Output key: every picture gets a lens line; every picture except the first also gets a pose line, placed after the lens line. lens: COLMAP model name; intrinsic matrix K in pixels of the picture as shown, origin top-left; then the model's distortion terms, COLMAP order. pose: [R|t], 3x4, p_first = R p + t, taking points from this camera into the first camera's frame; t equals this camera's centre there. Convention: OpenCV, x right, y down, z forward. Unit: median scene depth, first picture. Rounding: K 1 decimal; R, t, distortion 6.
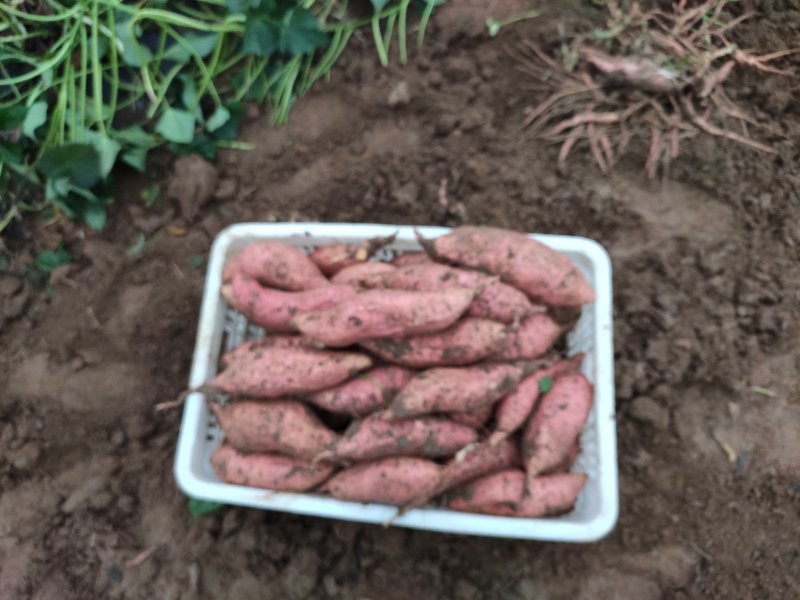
lens RADIAL K [[614.0, 0, 400.0], [0, 614.0, 300.0], [0, 0, 1]] dist [-0.005772, -0.001652]
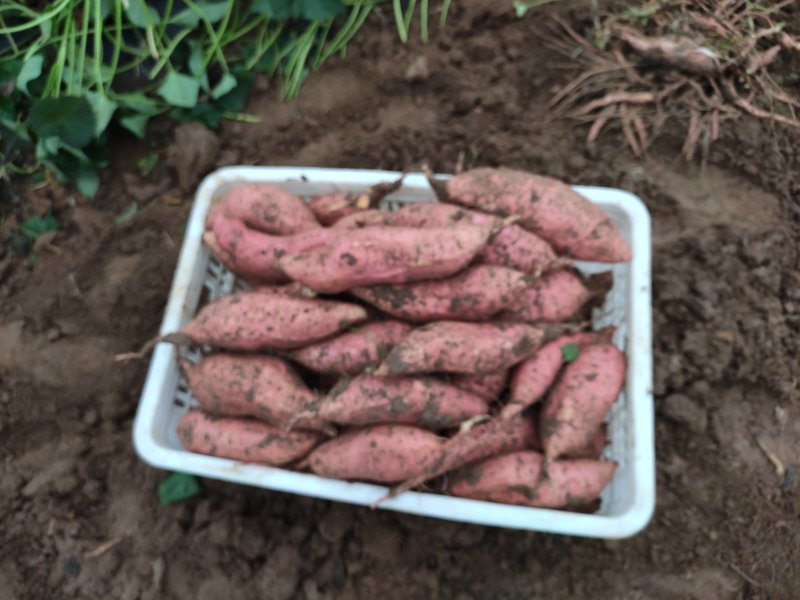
lens RADIAL K [[614.0, 0, 400.0], [0, 614.0, 300.0], [0, 0, 1]] dist [-0.005772, -0.001652]
pose [[0.998665, 0.044848, -0.025614, 0.013855], [-0.046210, 0.997397, -0.055349, 0.083665], [0.023065, 0.056459, 0.998138, 0.097747]]
